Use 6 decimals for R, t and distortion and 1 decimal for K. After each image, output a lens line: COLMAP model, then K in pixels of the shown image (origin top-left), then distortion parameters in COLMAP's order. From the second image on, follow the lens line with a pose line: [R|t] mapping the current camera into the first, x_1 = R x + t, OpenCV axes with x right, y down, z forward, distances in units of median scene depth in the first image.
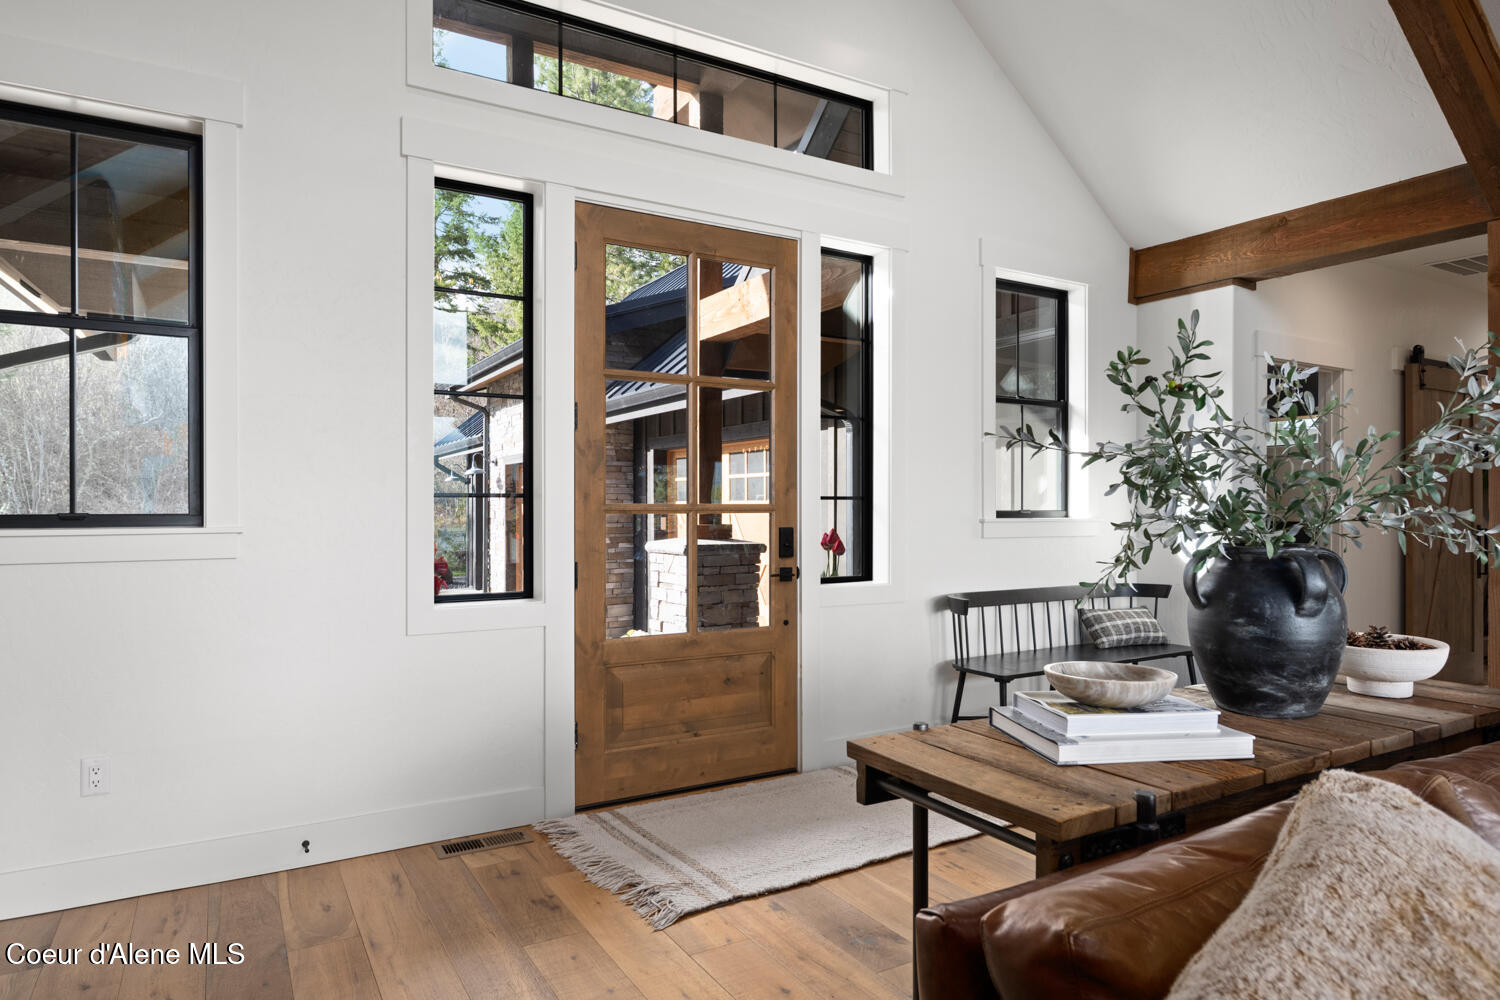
lens RADIAL K [[900.7, 0, 751.6], [0, 900.7, 506.2], [0, 0, 1]] dist [0.000245, -0.000054]
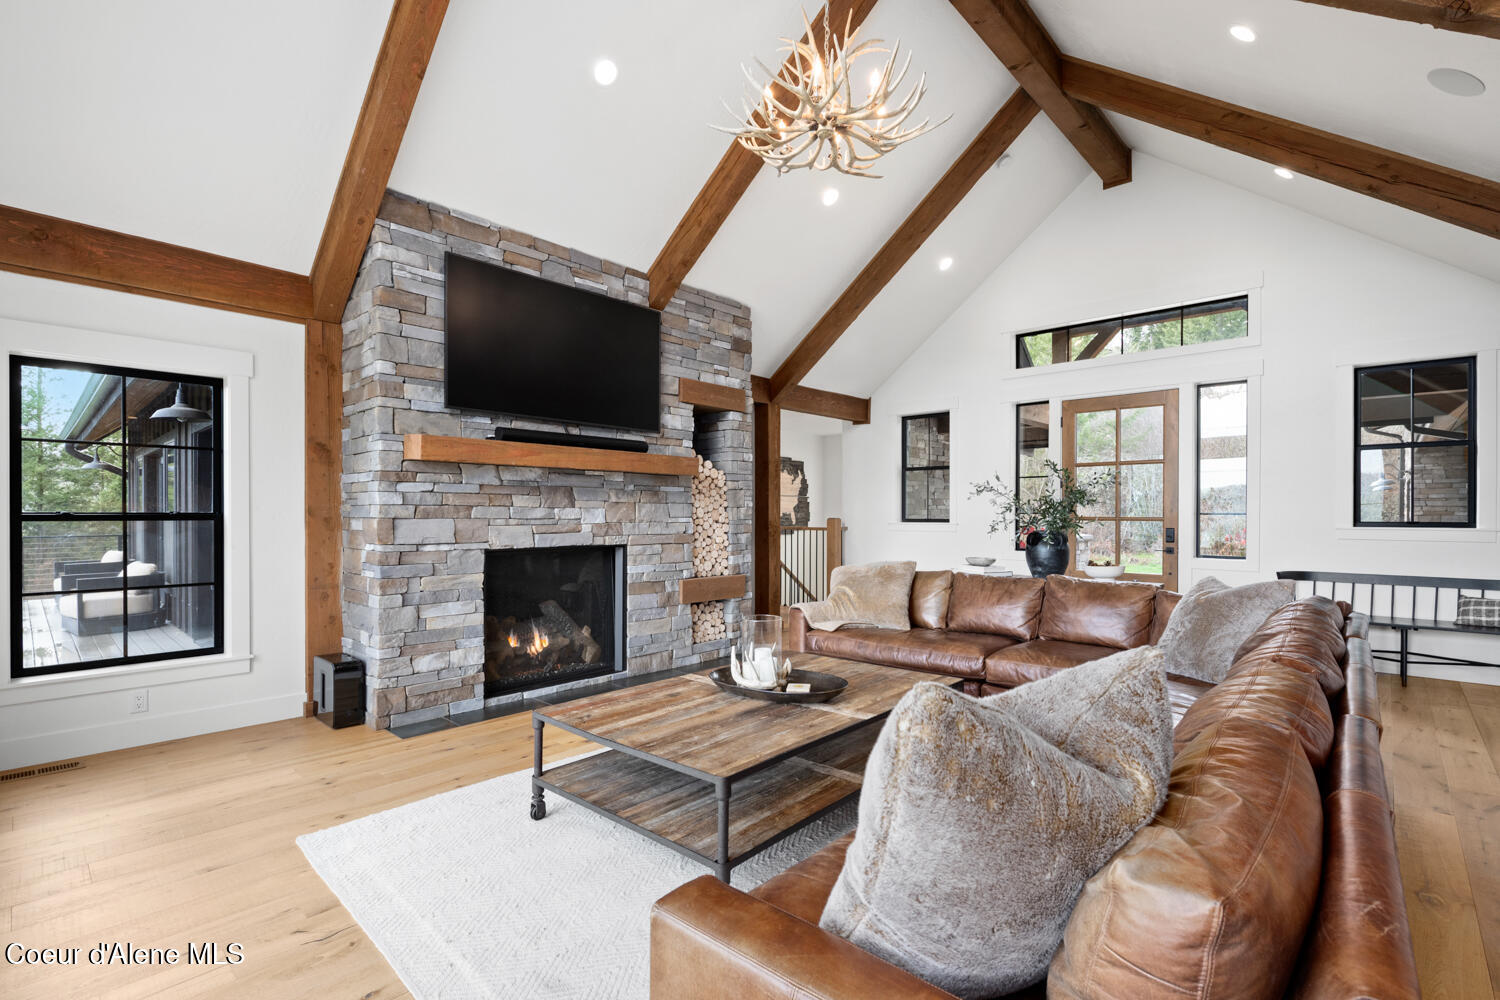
lens RADIAL K [[687.6, 0, 758.1], [0, 687.6, 515.3], [0, 0, 1]] dist [-0.004524, -0.000426]
pose [[0.290162, 0.003160, -0.956972, 1.287113], [-0.001956, 0.999994, 0.002709, -0.008222], [0.956975, 0.001086, 0.290167, -0.370655]]
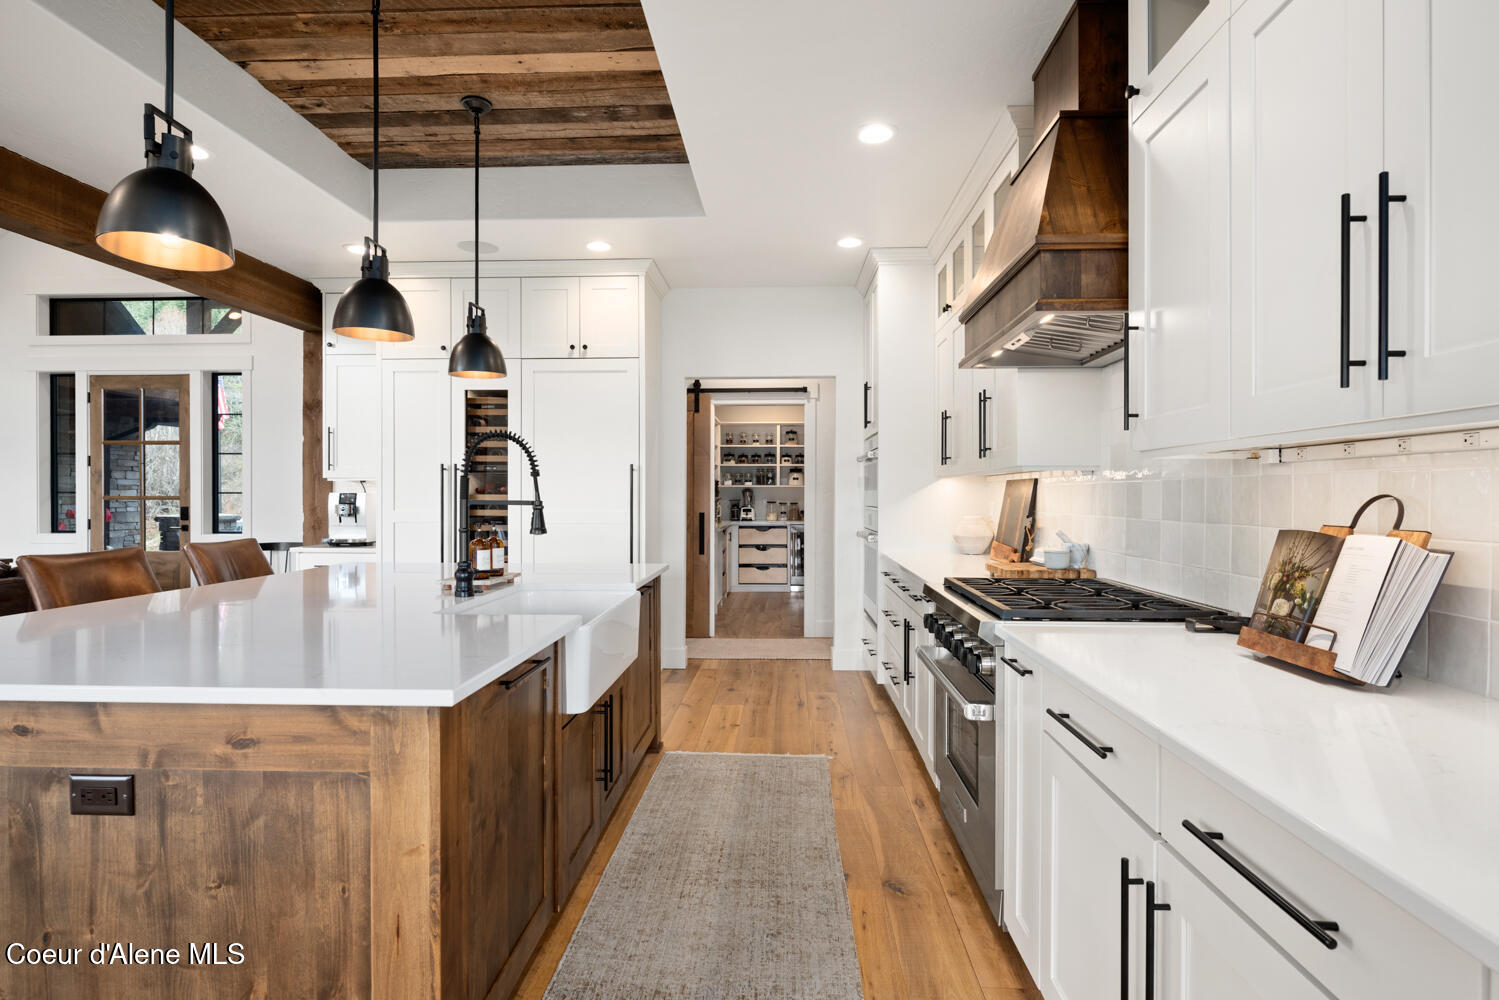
lens RADIAL K [[784.5, 0, 749.5], [0, 784.5, 500.0], [0, 0, 1]] dist [-0.000409, -0.001330]
pose [[0.832628, 0.005172, -0.553808, 2.249174], [-0.001297, 0.999972, 0.007389, -0.008677], [0.553831, -0.005434, 0.832612, 0.178682]]
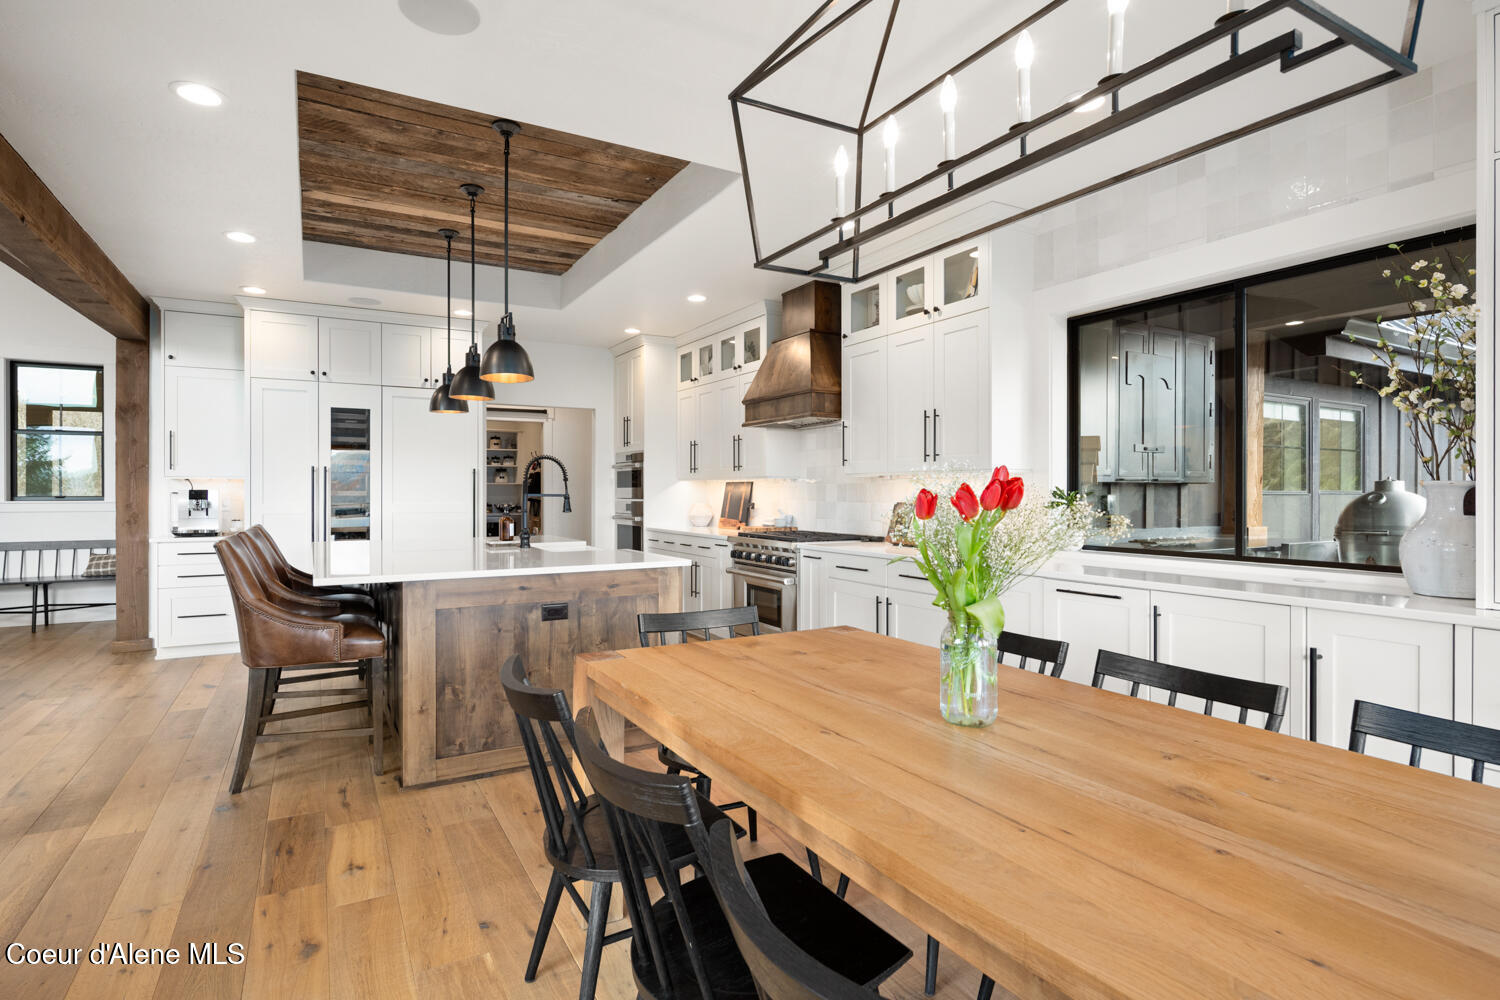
lens RADIAL K [[774.9, 0, 752.5], [0, 774.9, 493.7], [0, 0, 1]] dist [-0.002590, -0.000527]
pose [[0.999824, 0.000798, -0.018742, 2.047982], [-0.000739, 0.999995, 0.003160, -0.007634], [0.018744, -0.003145, 0.999819, -0.549906]]
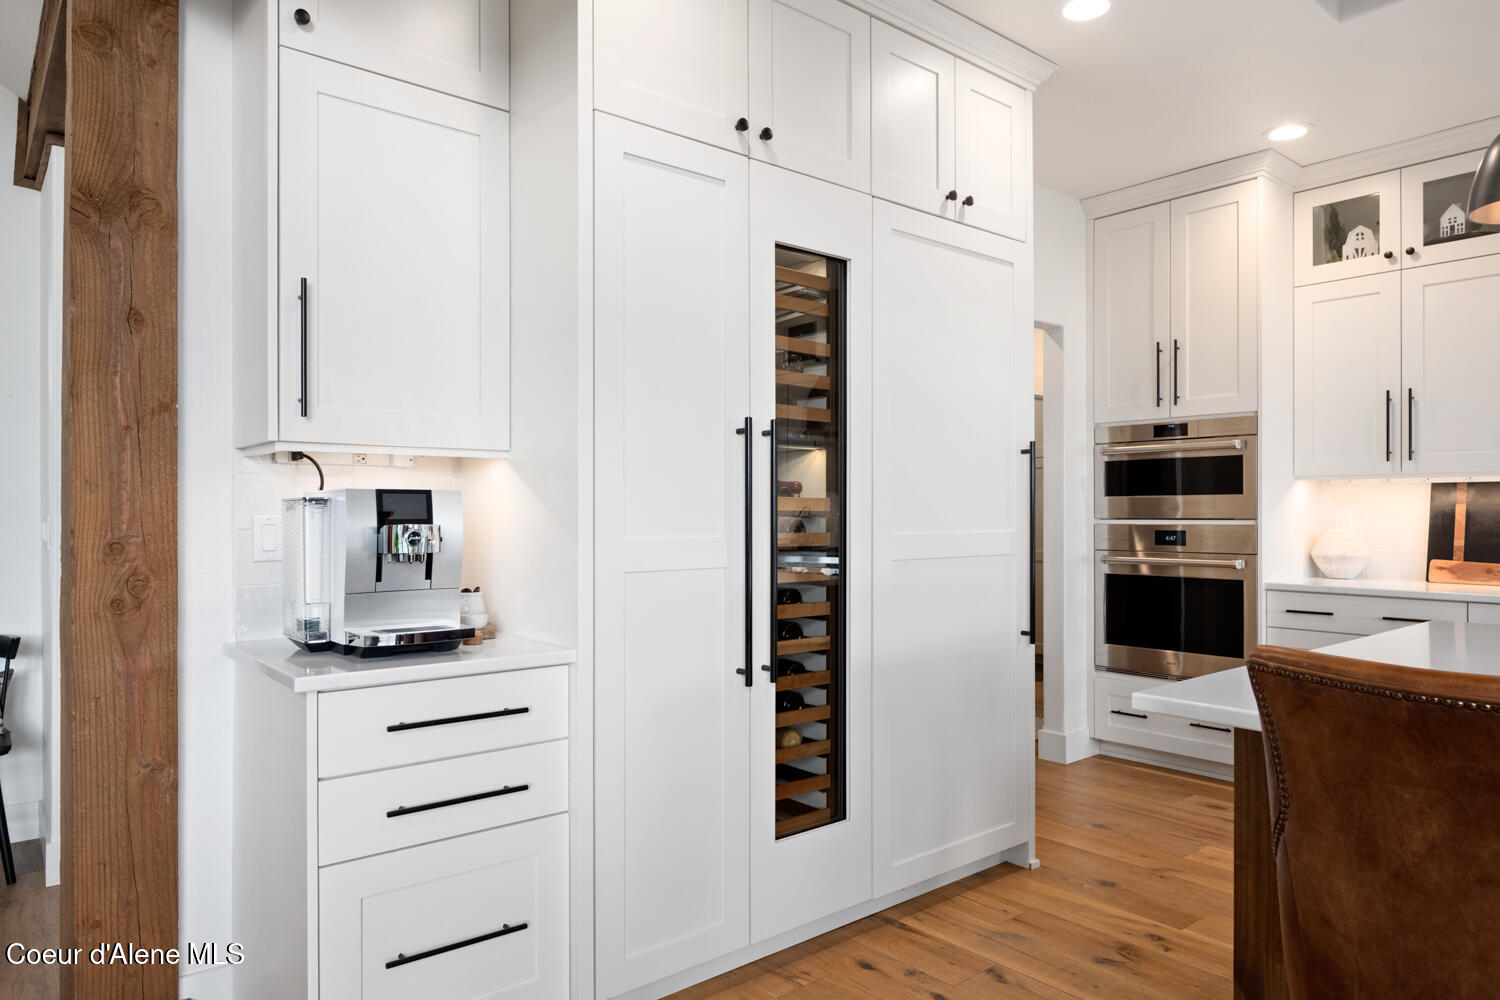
lens RADIAL K [[949.1, 0, 755.2], [0, 949.1, 514.7], [0, 0, 1]] dist [-0.000736, -0.000728]
pose [[0.987794, -0.001329, 0.155758, 1.080059], [0.001009, 0.999997, 0.002136, 0.002806], [-0.155760, -0.001953, 0.987793, 0.356623]]
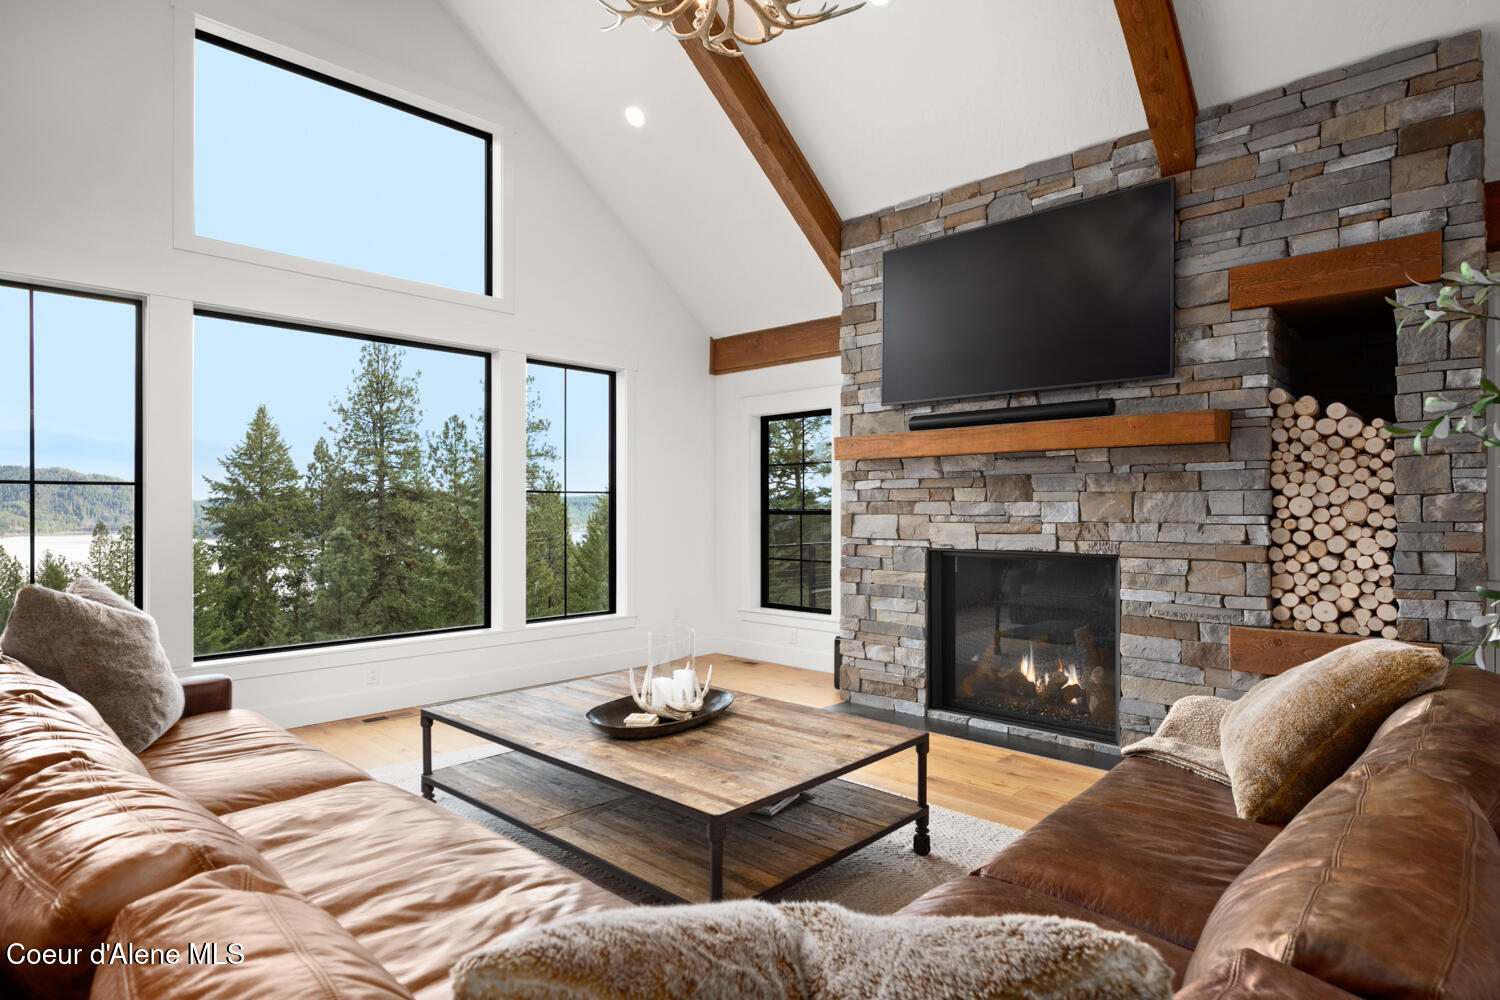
lens RADIAL K [[805.7, 0, 754.5], [0, 805.7, 508.1], [0, 0, 1]] dist [-0.003082, -0.002315]
pose [[-0.962507, 0.000724, -0.271255, 0.688591], [0.001257, 0.999998, -0.001791, -0.007210], [0.271253, -0.002065, -0.962506, 0.611288]]
